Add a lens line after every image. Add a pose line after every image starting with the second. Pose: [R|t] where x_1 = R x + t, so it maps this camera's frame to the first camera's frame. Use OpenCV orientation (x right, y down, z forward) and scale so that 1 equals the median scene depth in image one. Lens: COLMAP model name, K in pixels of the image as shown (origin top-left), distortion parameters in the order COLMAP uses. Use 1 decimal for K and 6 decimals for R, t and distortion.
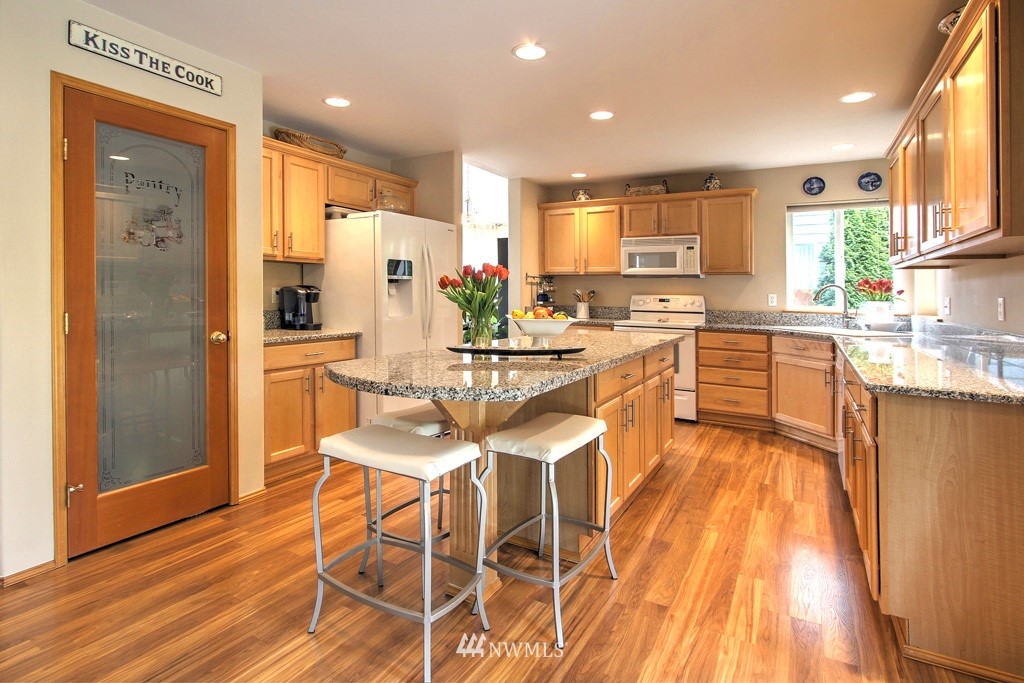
lens RADIAL K [[503.4, 0, 514.0], [0, 503.4, 326.1], [0, 0, 1]] dist [-0.005090, -0.000604]
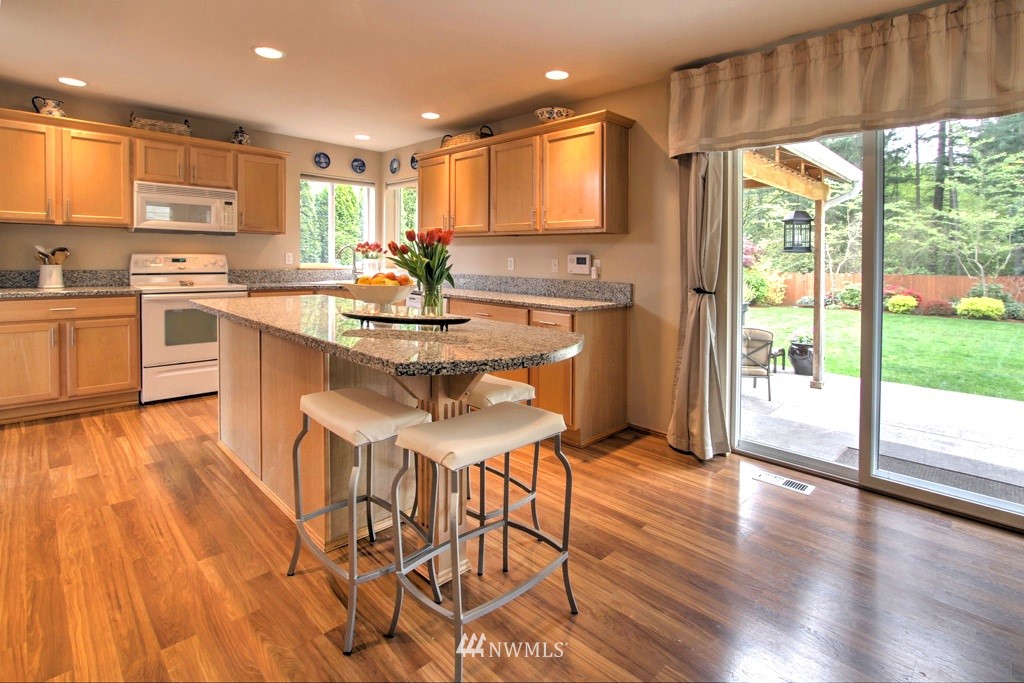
lens RADIAL K [[507.7, 0, 514.8], [0, 507.7, 282.9], [0, 0, 1]] dist [-0.016718, -0.000106]
pose [[0.272764, -0.056485, 0.960421, -0.389093], [0.052460, 0.997663, 0.043776, -0.021794], [-0.960650, 0.038443, 0.275090, 0.239431]]
